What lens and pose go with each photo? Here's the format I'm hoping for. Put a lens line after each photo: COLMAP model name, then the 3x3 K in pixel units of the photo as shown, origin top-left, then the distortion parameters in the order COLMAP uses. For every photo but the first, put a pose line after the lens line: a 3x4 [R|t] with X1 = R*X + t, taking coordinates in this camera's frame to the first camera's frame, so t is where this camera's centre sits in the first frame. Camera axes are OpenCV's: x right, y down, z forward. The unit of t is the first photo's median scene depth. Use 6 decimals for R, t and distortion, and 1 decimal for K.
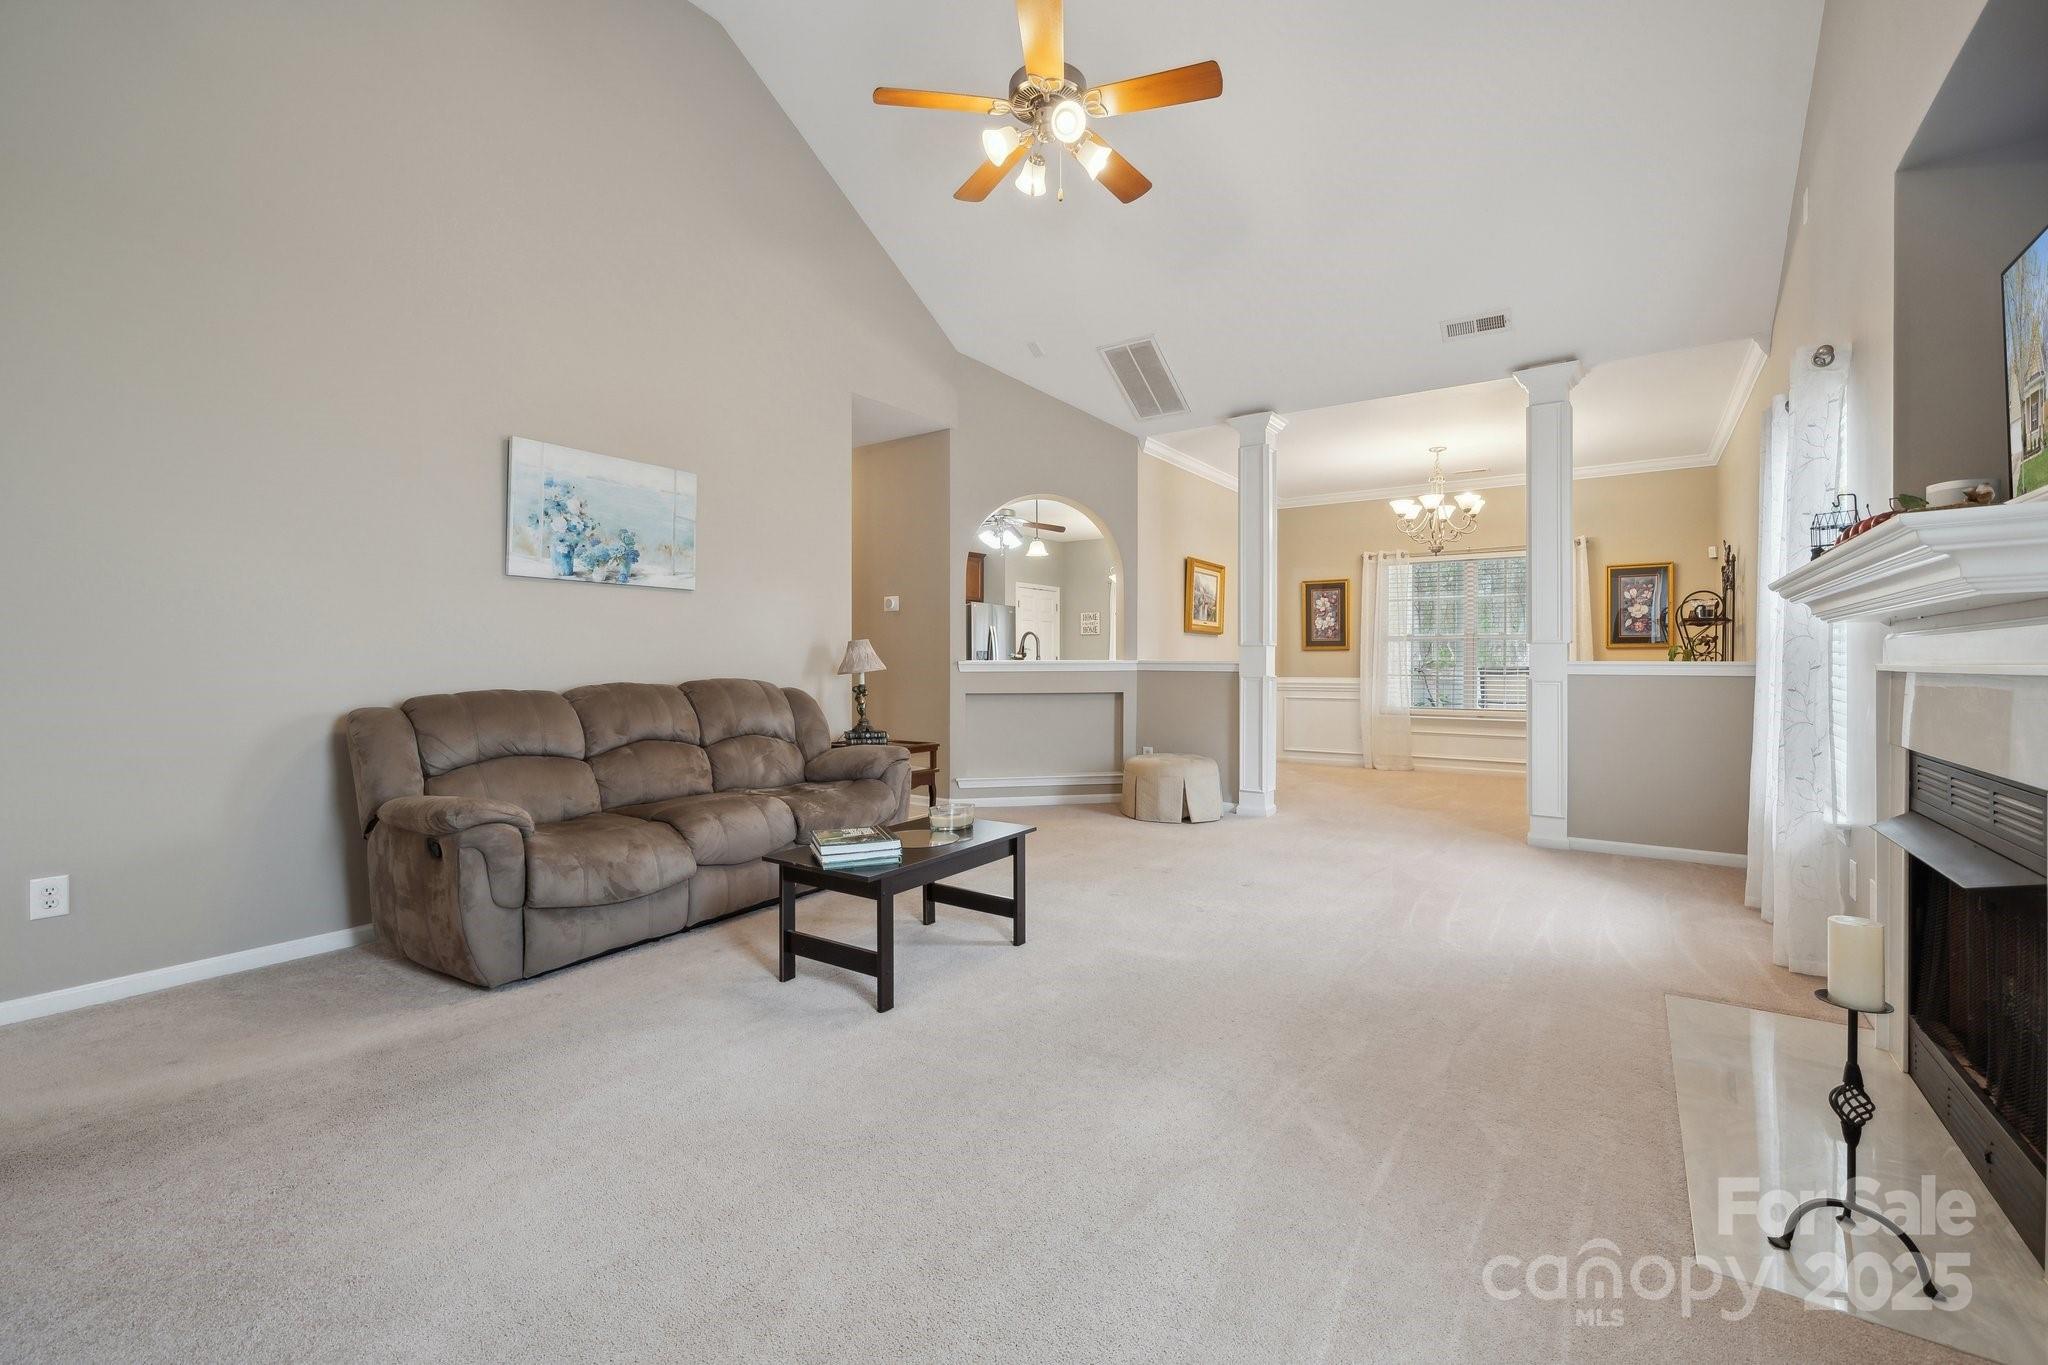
lens RADIAL K [[860.8, 0, 1032.3], [0, 860.8, 669.3], [0, 0, 1]] dist [-0.001942, -0.000205]
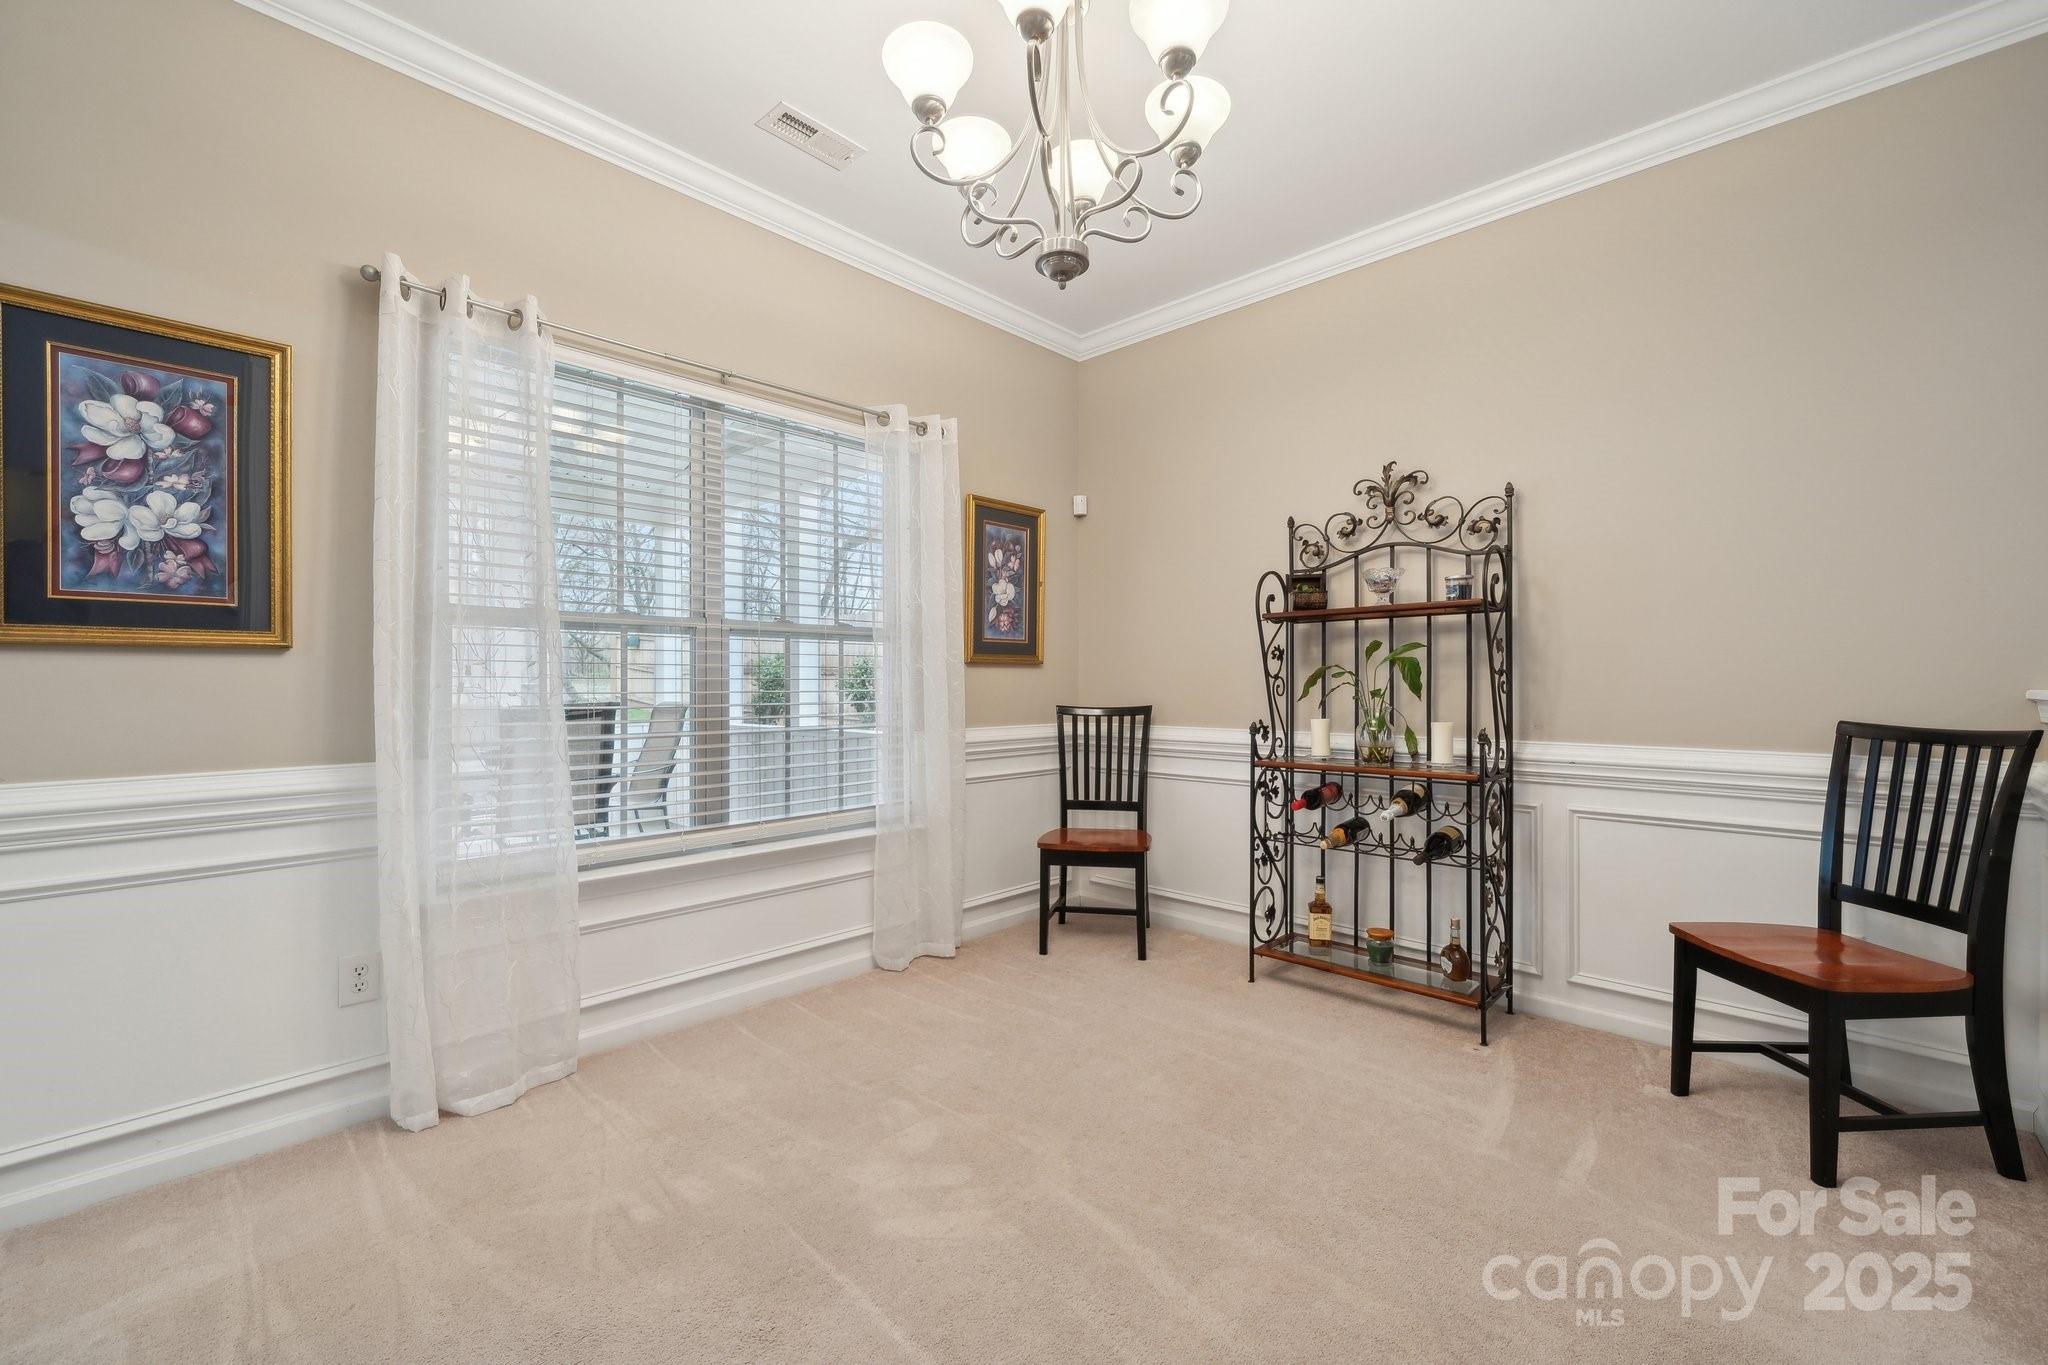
lens RADIAL K [[833.3, 0, 1014.0], [0, 833.3, 684.7], [0, 0, 1]] dist [0.000593, 0.000062]
pose [[0.173205, 0.002329, 0.984883, 0.346107], [0.011415, 0.999925, -0.004372, -0.016617], [-0.984820, 0.012000, 0.173166, 1.508635]]
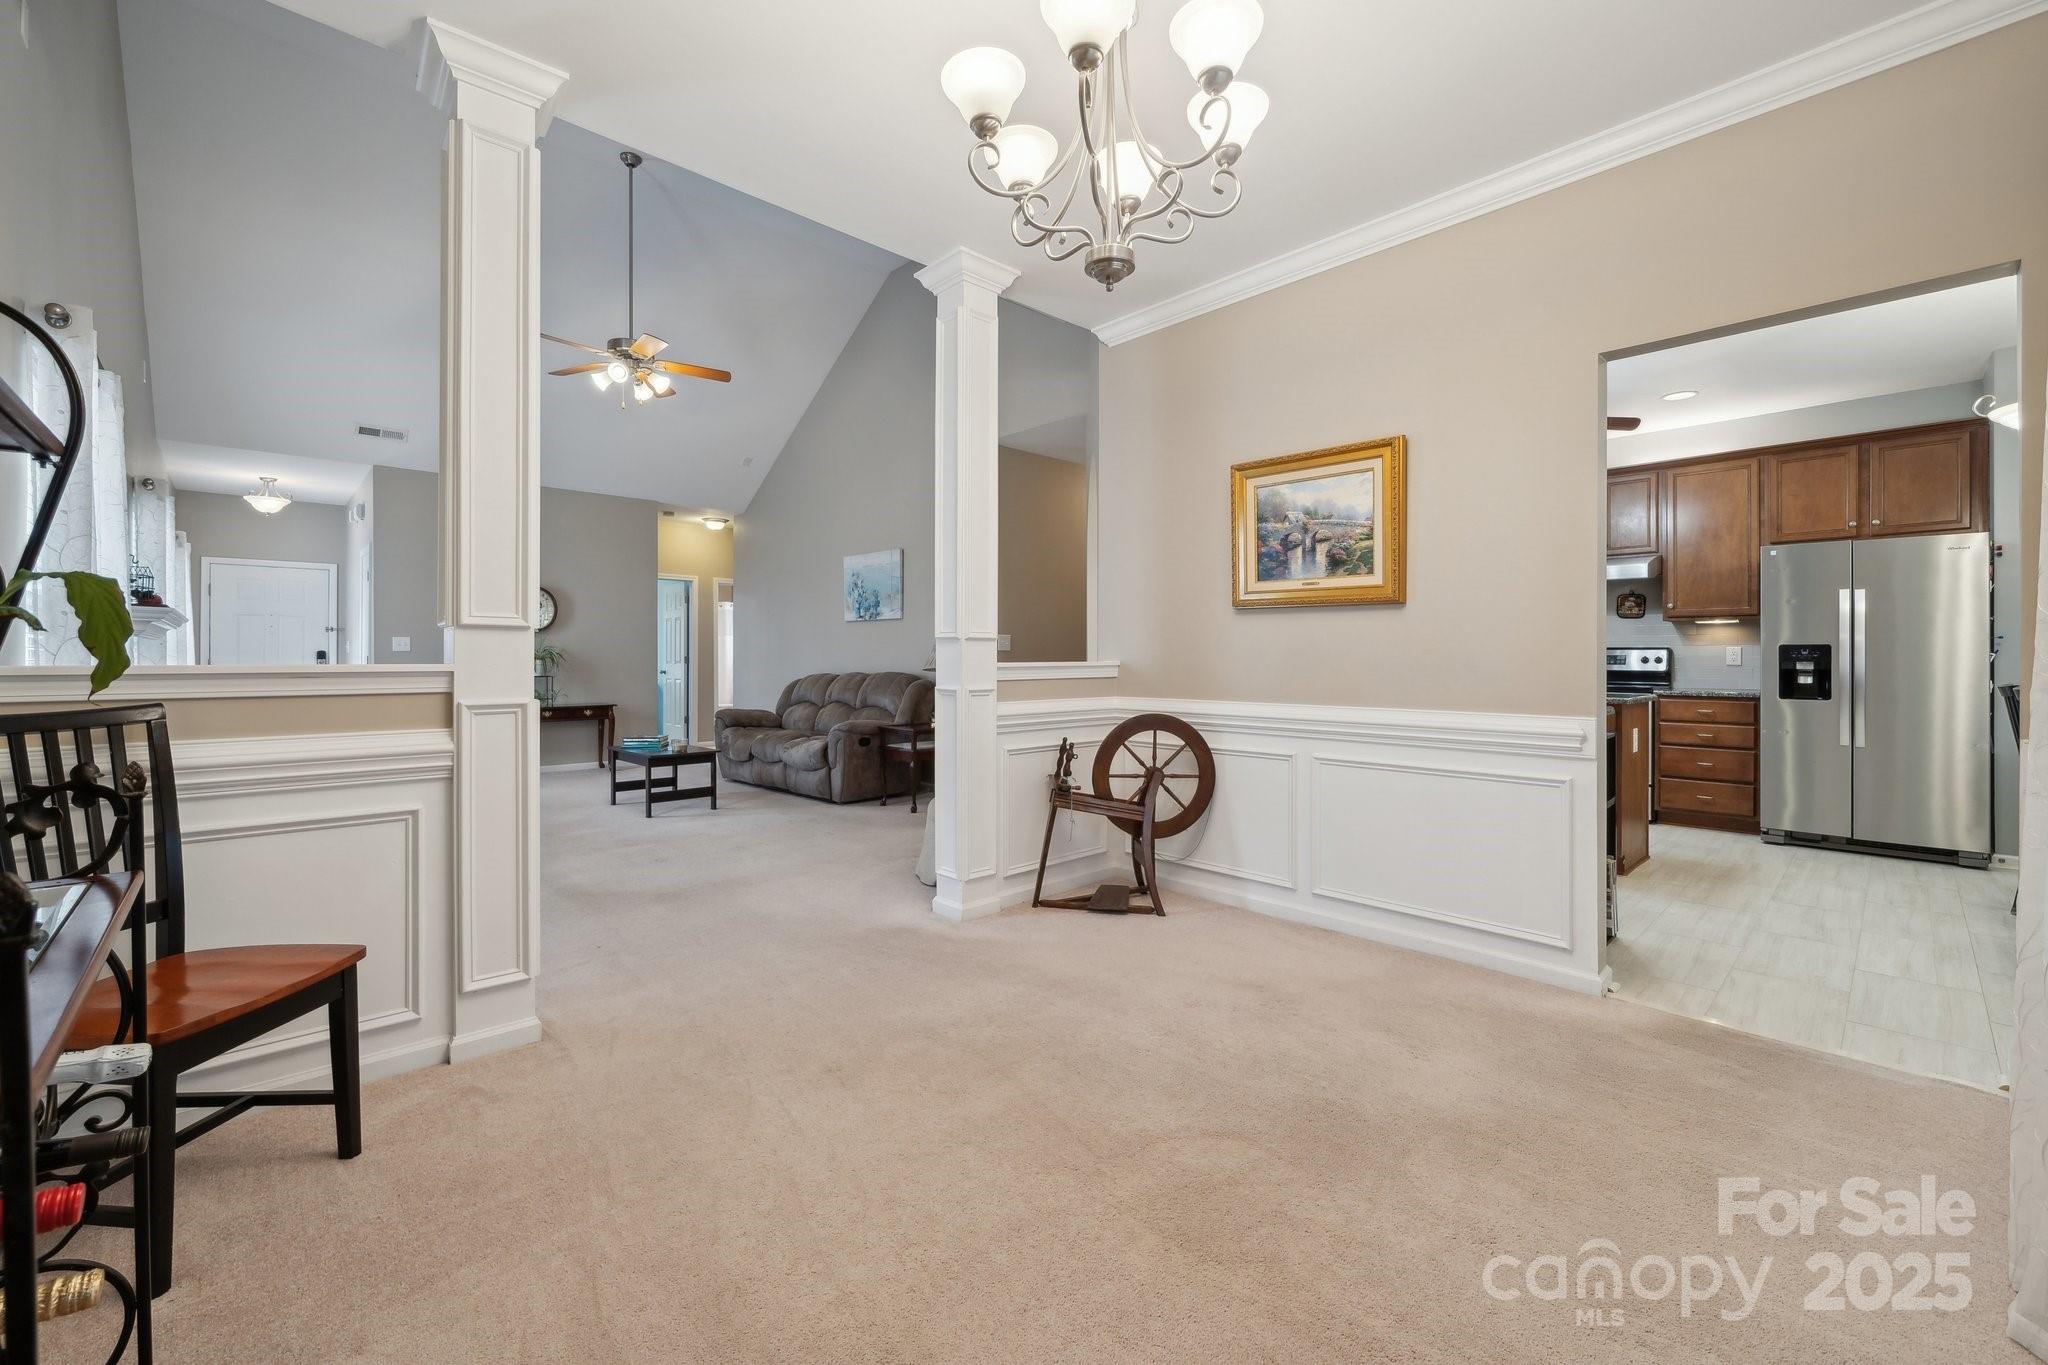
lens RADIAL K [[830.2, 0, 1030.9], [0, 830.2, 657.2], [0, 0, 1]] dist [-0.002040, -0.000398]
pose [[-0.203802, 0.000691, -0.979012, 1.152244], [-0.010905, 0.999936, 0.002976, -0.025170], [0.978951, 0.011282, -0.203781, 1.608100]]
